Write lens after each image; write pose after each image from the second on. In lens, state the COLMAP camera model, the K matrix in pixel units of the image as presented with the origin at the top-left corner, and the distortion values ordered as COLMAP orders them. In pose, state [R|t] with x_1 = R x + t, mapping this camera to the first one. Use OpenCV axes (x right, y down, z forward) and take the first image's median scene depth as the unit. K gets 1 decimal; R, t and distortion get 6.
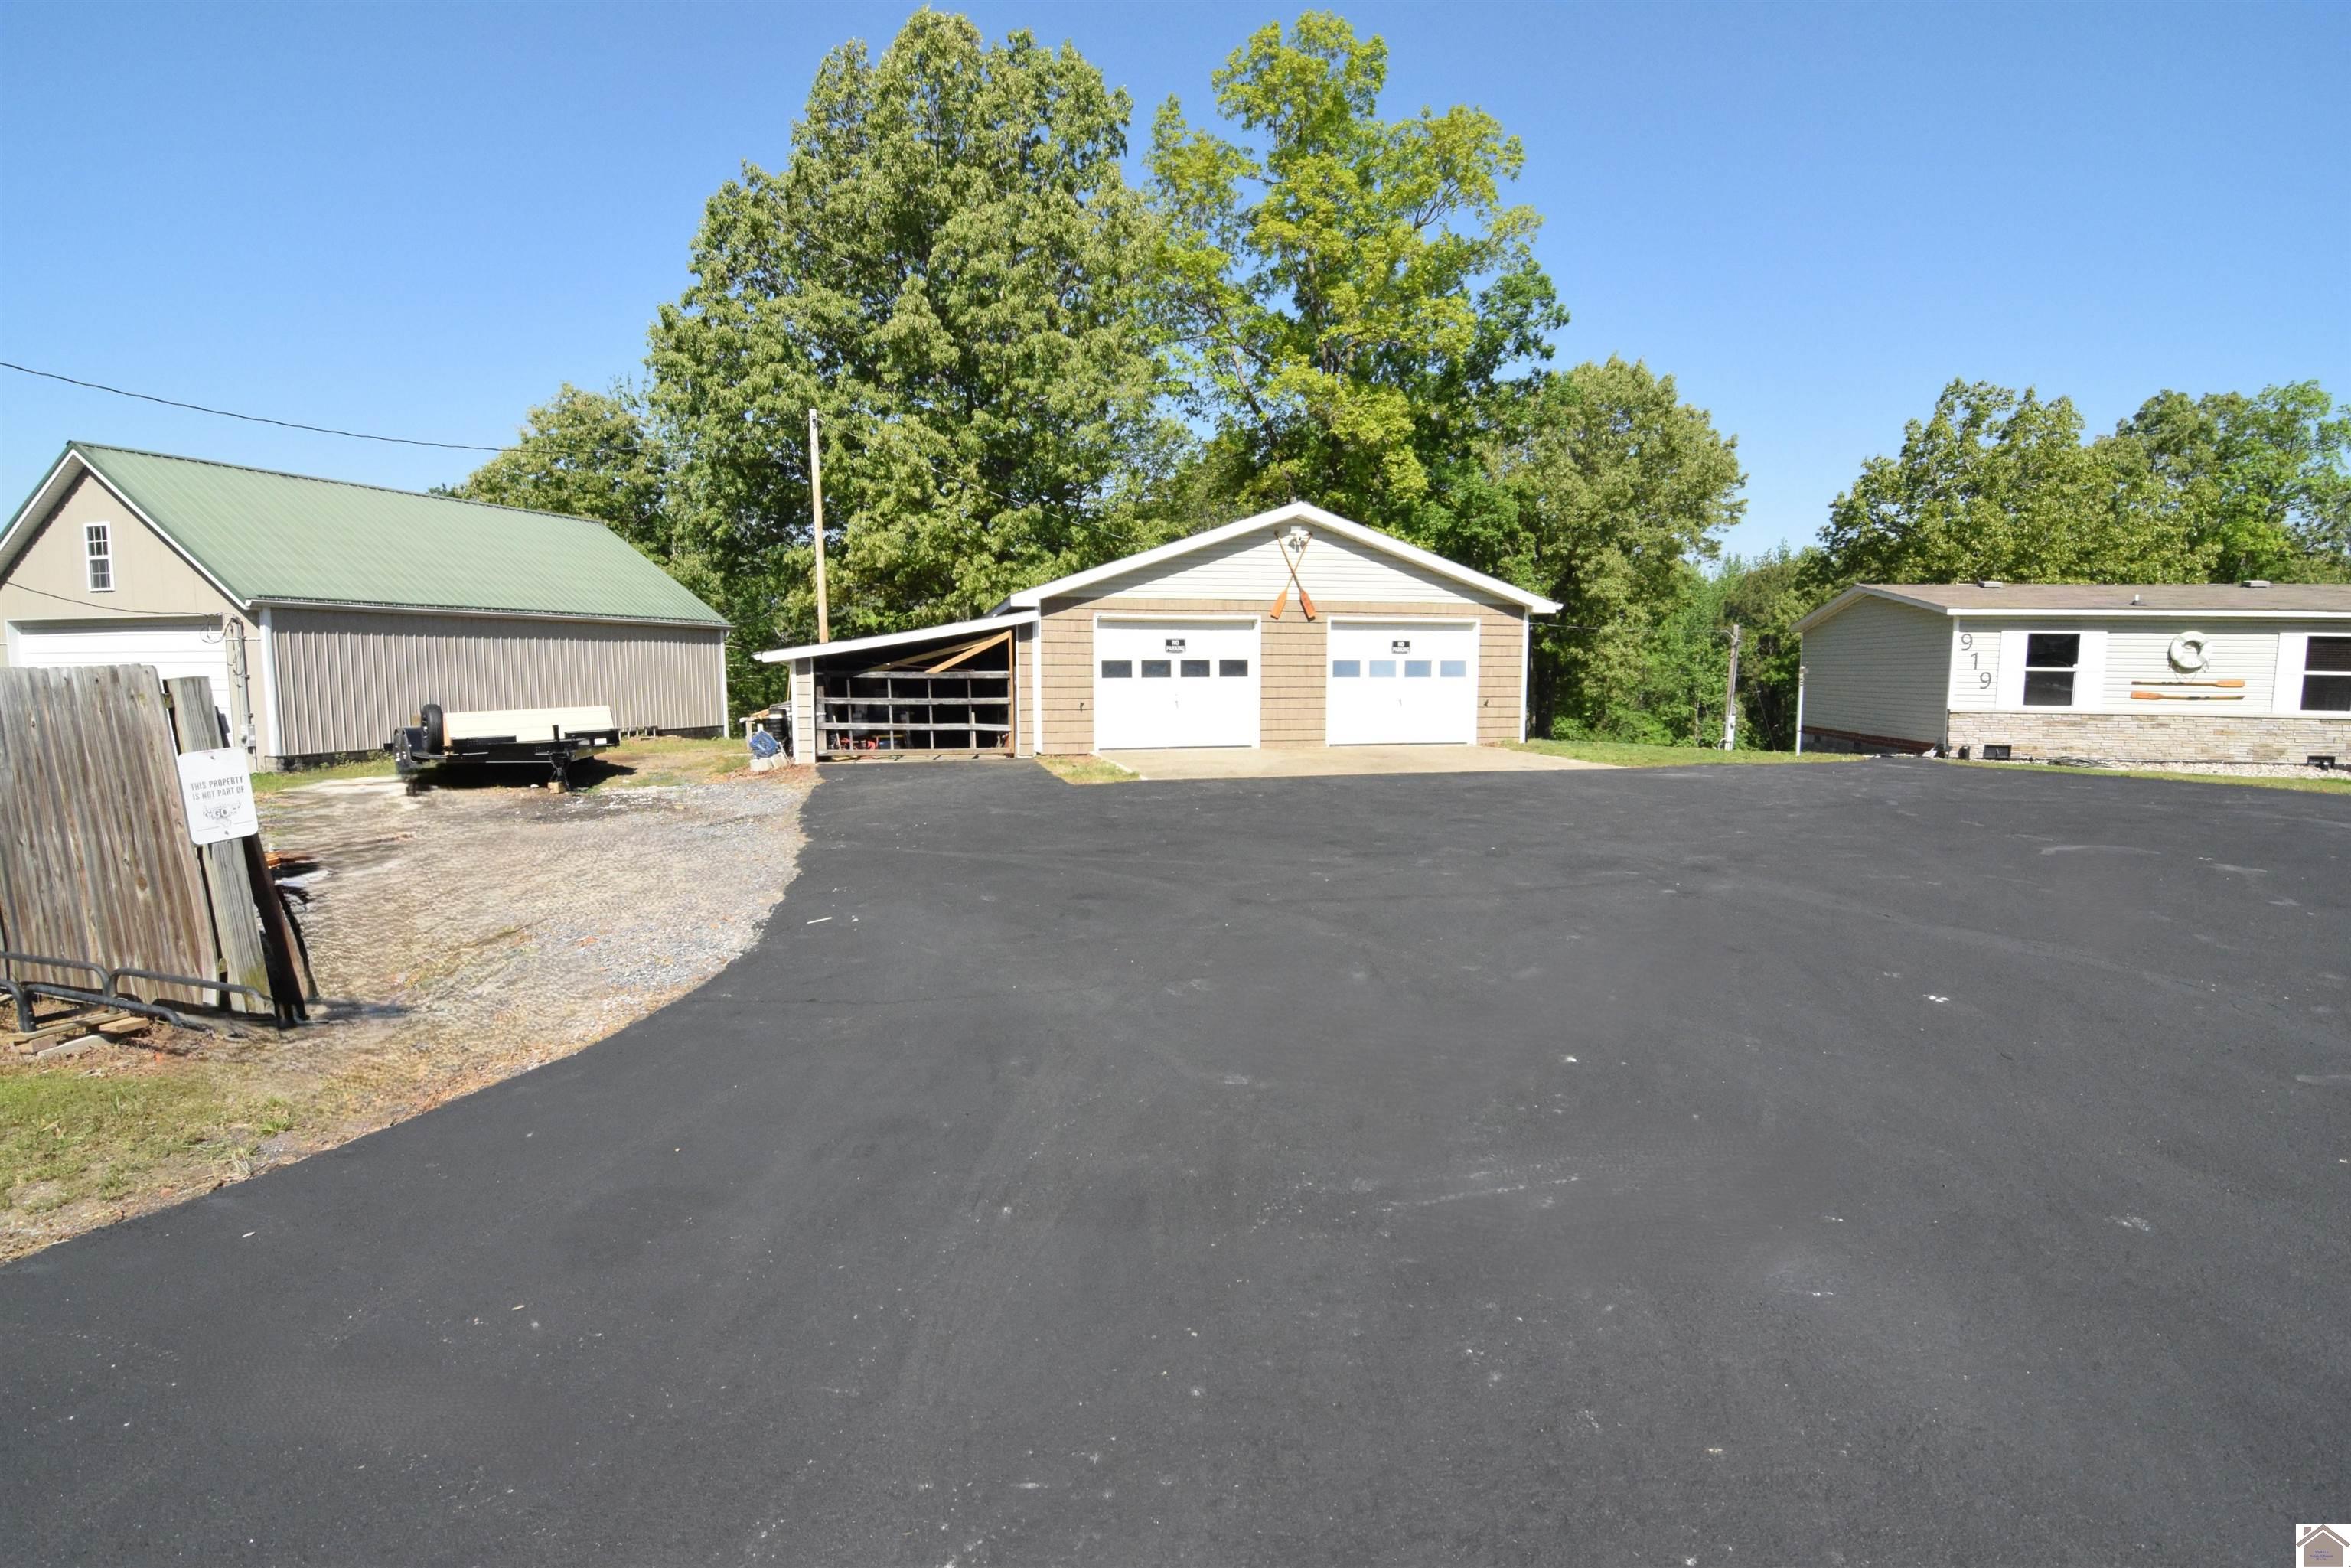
lens RADIAL K [[1115.3, 0, 1175.5], [0, 1115.3, 784.0], [0, 0, 1]] dist [0.001820, 0.000036]
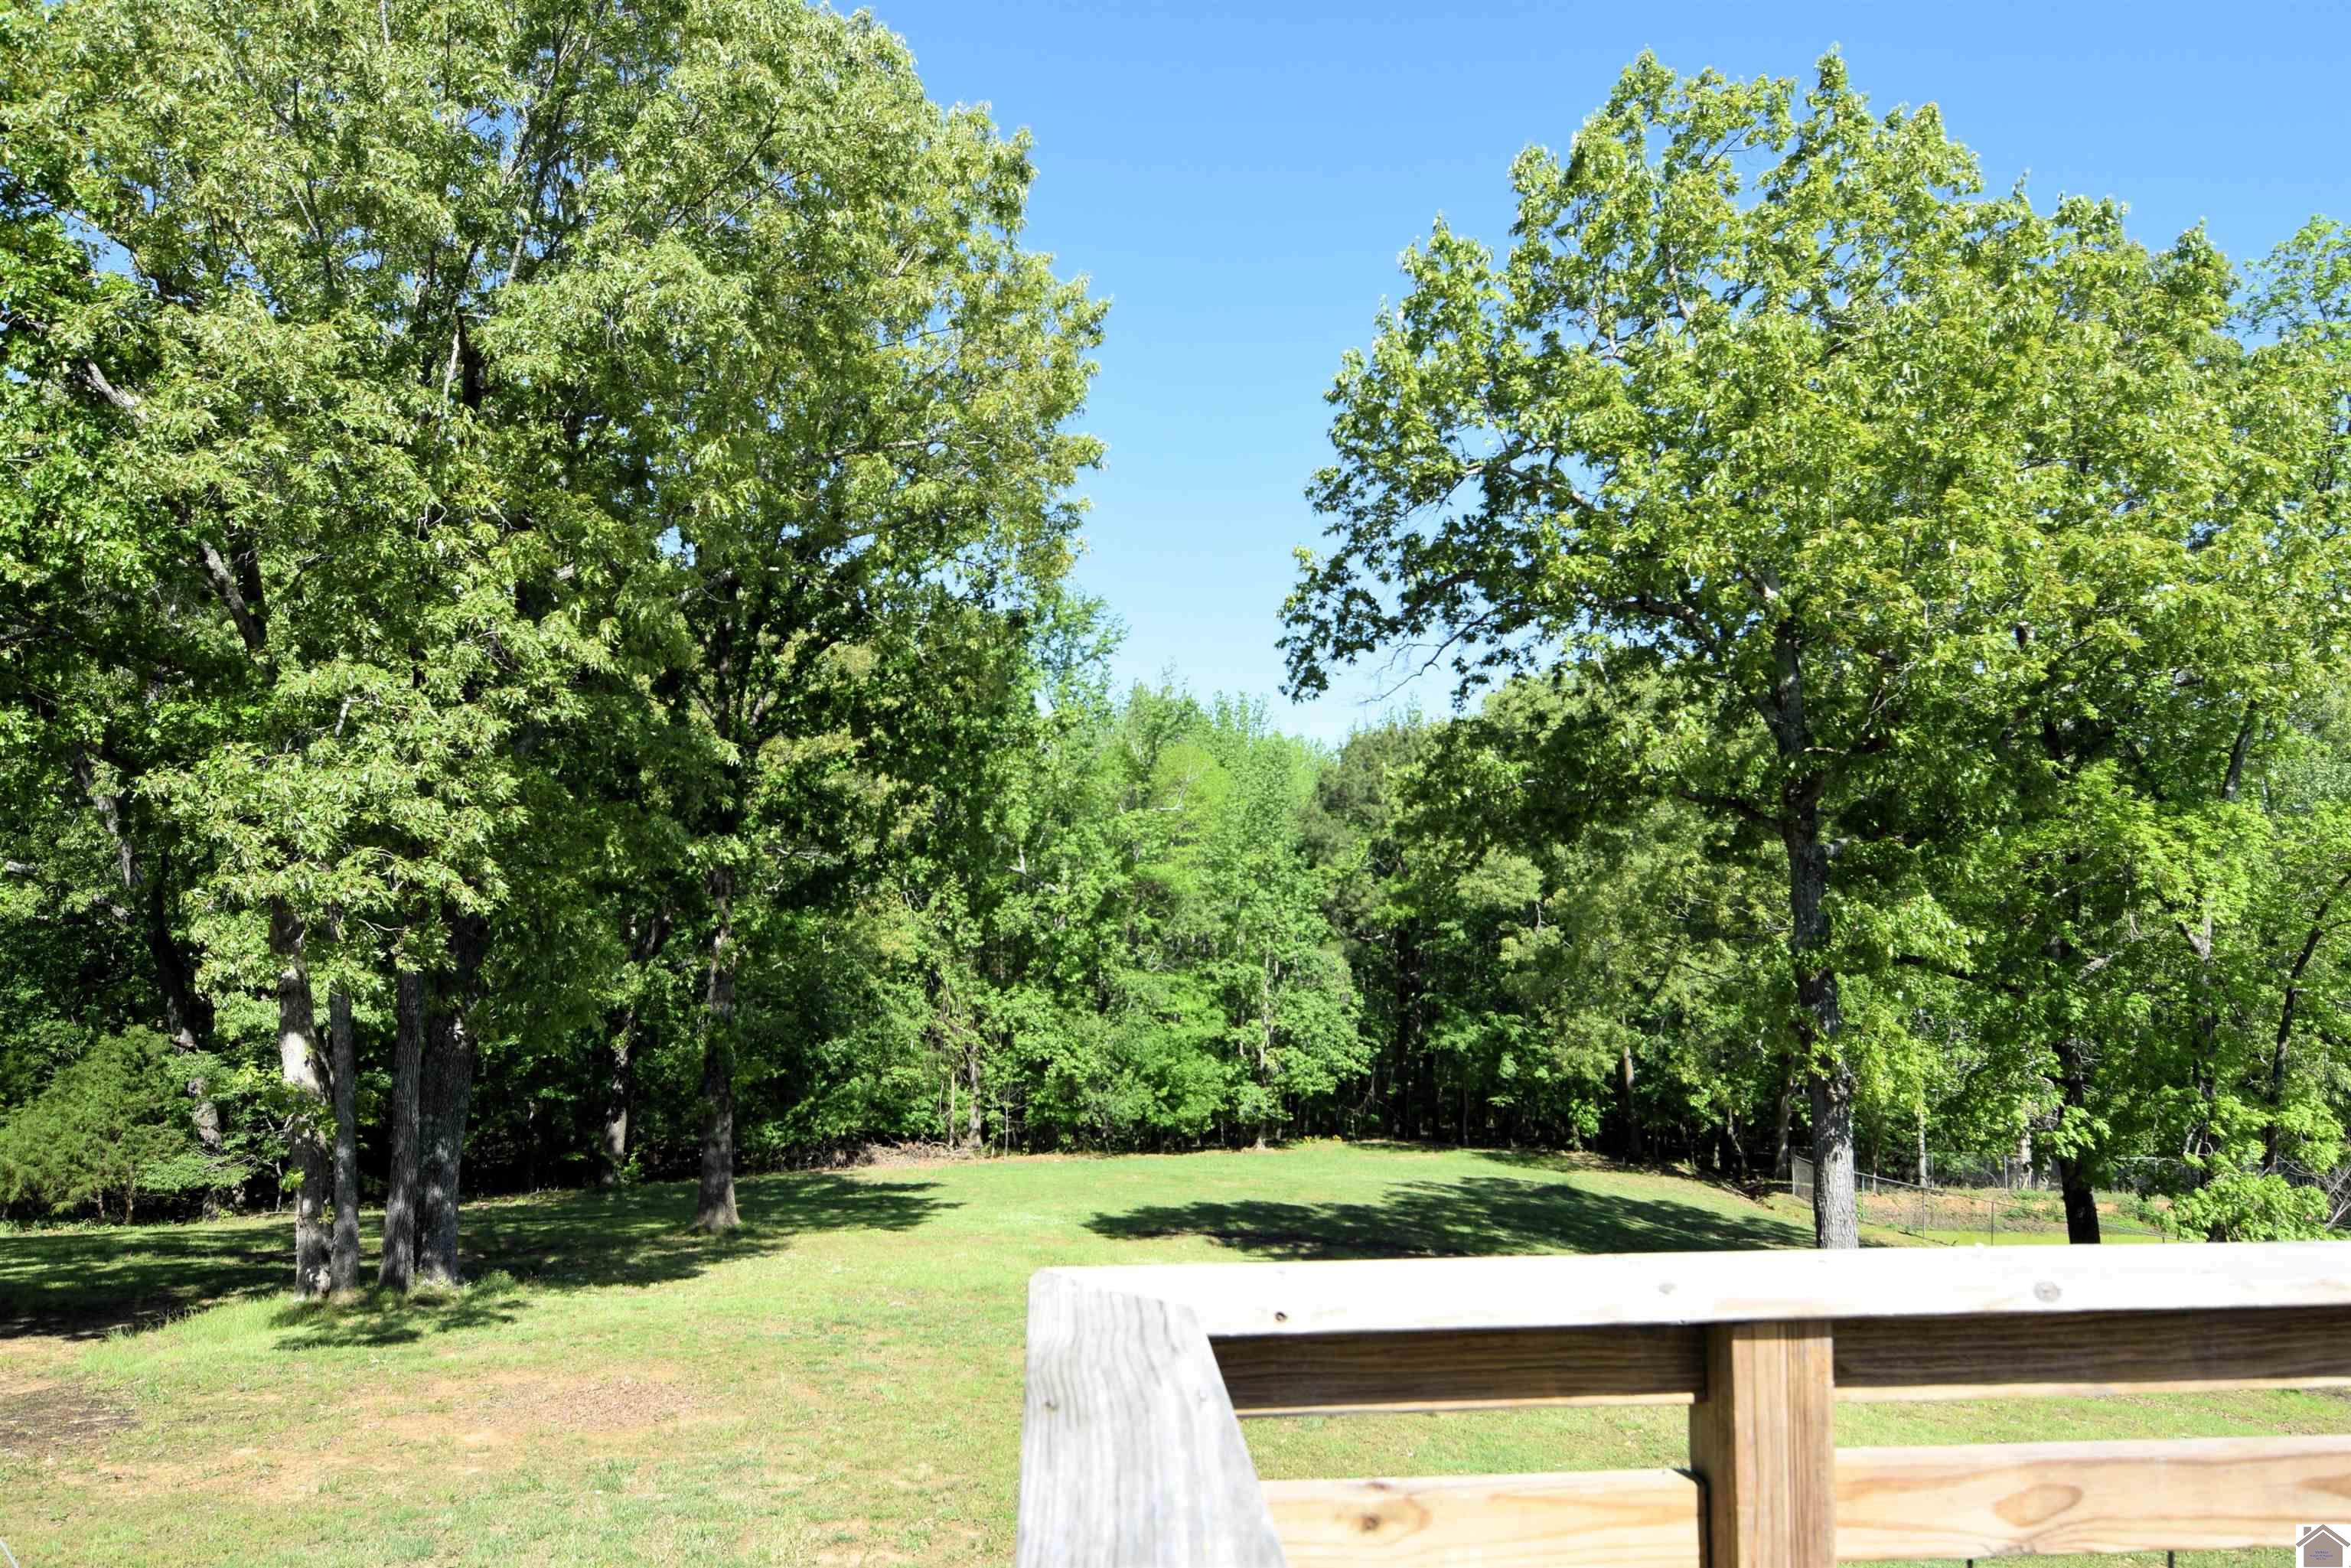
lens RADIAL K [[1464.5, 0, 1175.5], [0, 1464.5, 784.0], [0, 0, 1]] dist [-0.000546, -0.000101]
pose [[0.957021, 0.035564, 0.287831, 0.213847], [0.015140, 0.984973, -0.172043, -0.033770], [-0.289624, 0.169007, 0.942101, 0.318156]]
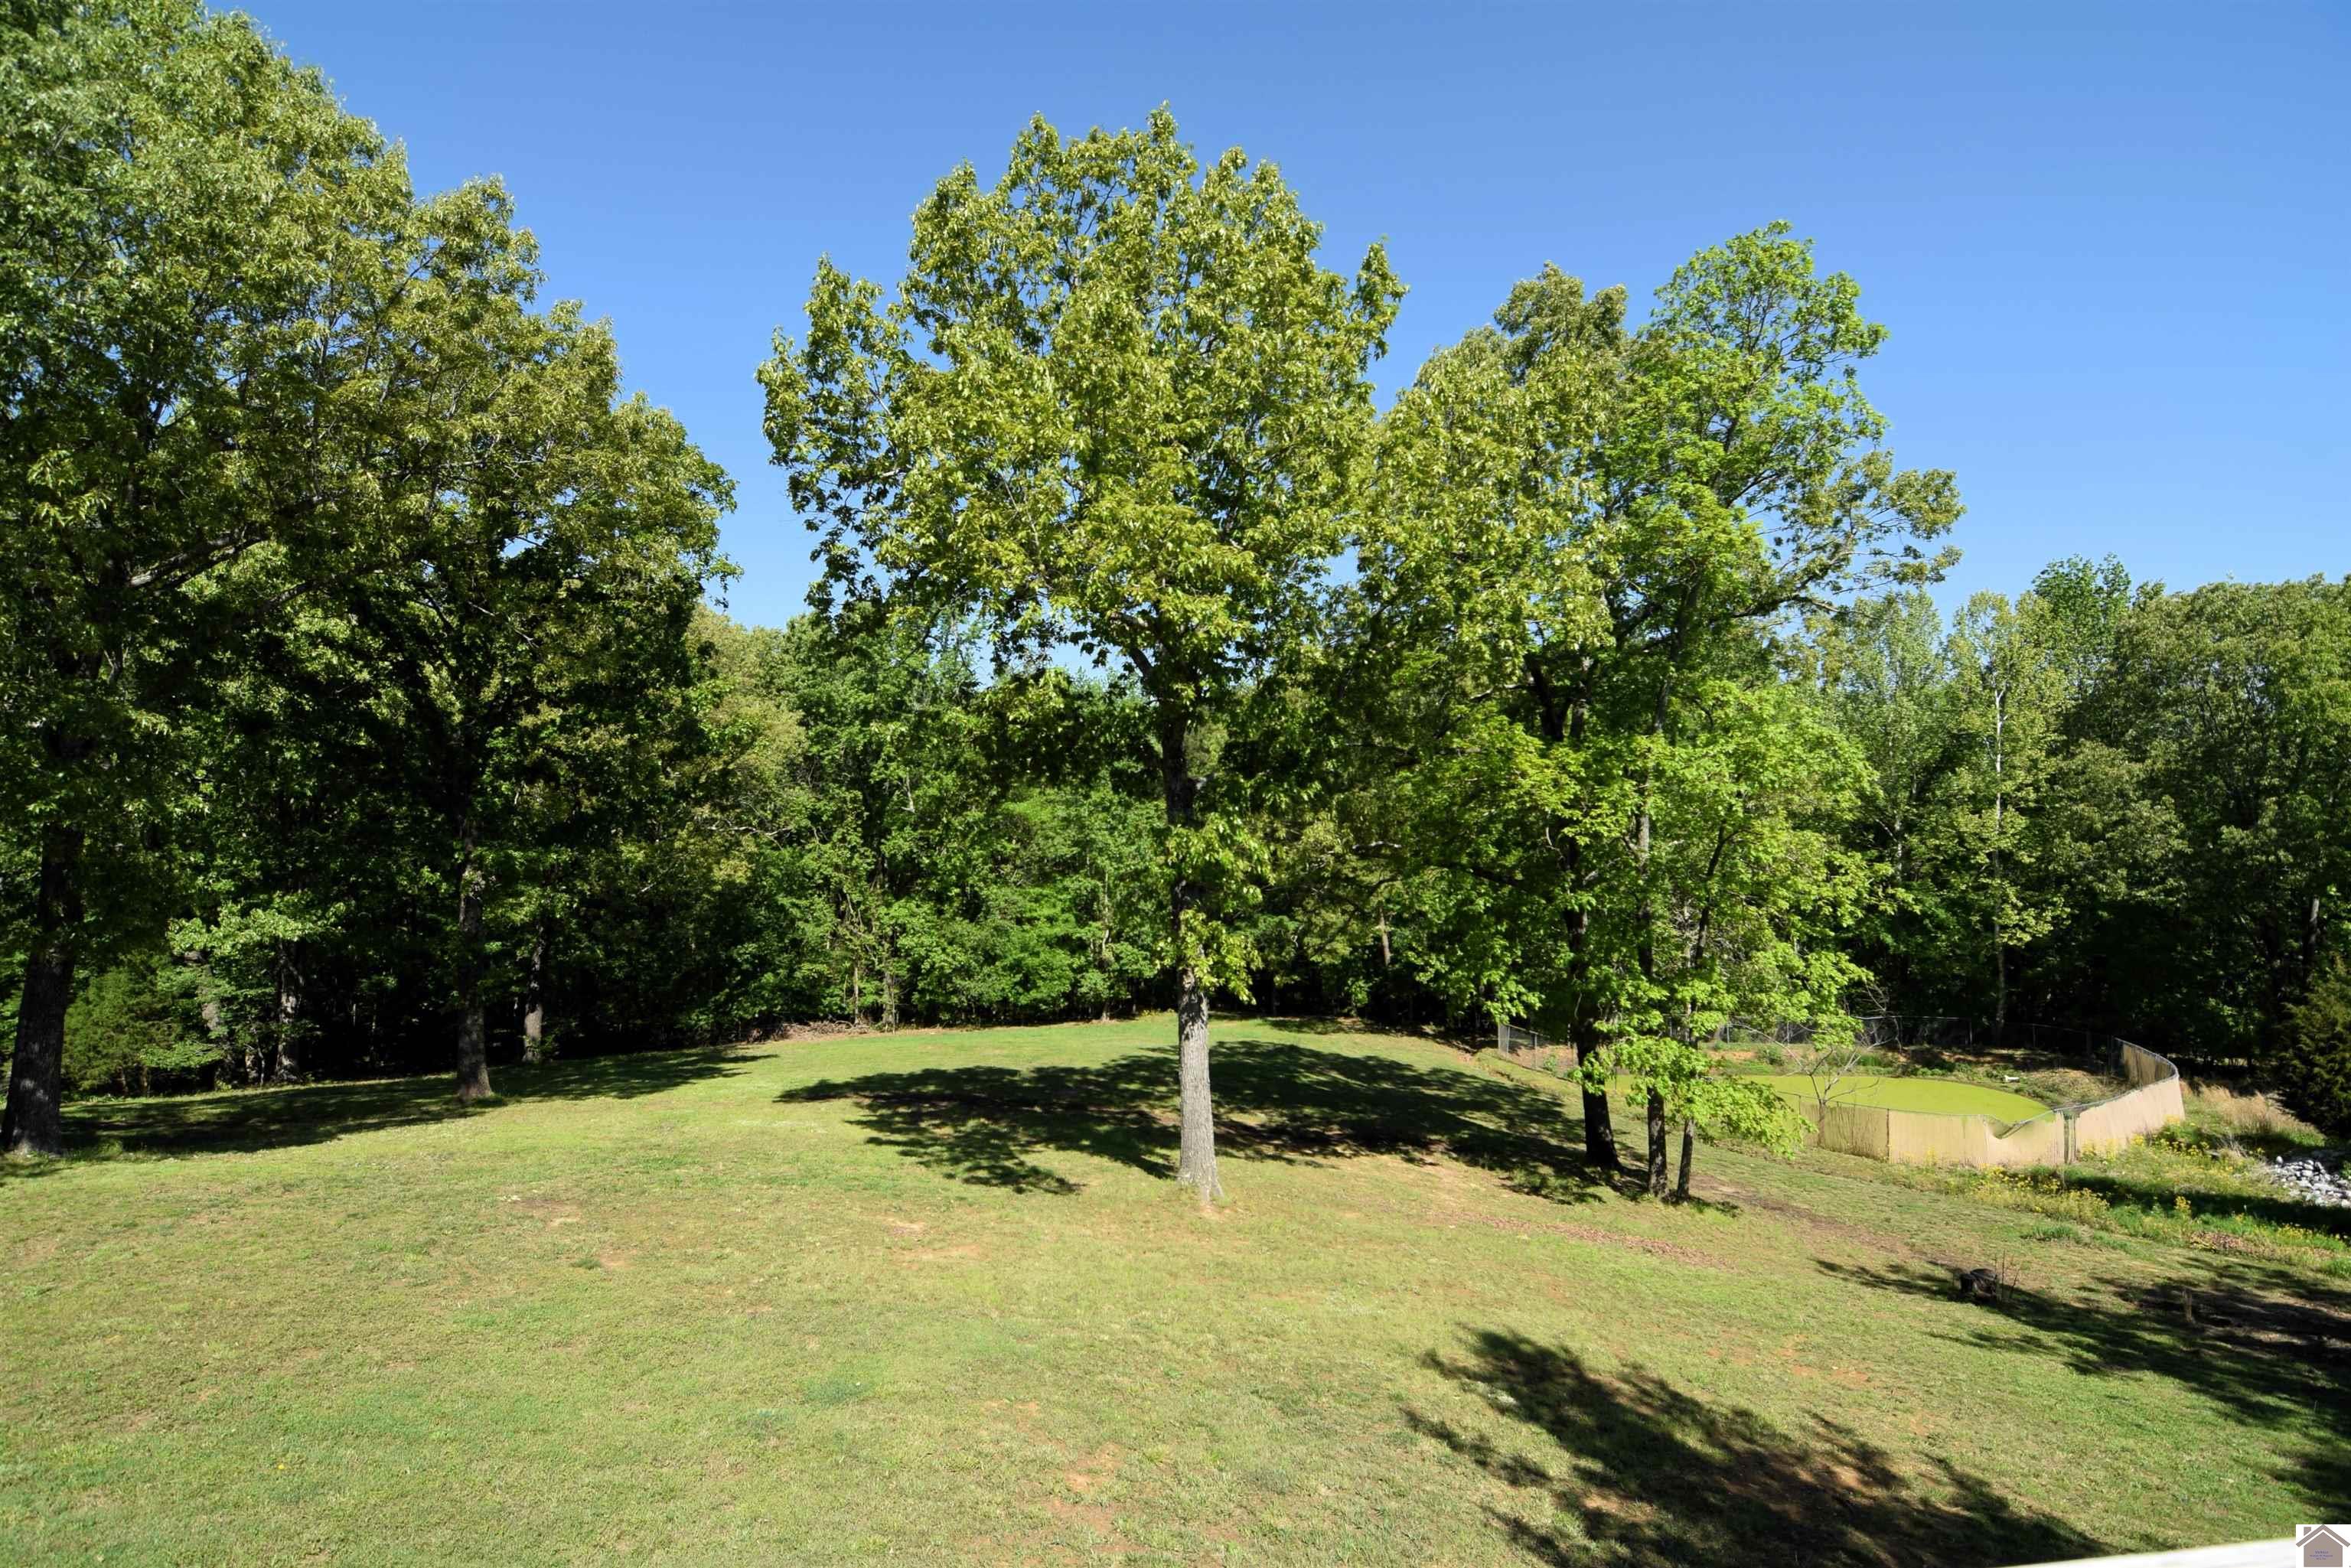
lens RADIAL K [[1115.3, 0, 1175.5], [0, 1115.3, 784.0], [0, 0, 1]] dist [0.001820, 0.000036]
pose [[0.963384, 0.001035, 0.268122, 0.316089], [0.036025, 0.990425, -0.133266, -0.033045], [-0.265693, 0.138045, 0.954123, 0.306644]]
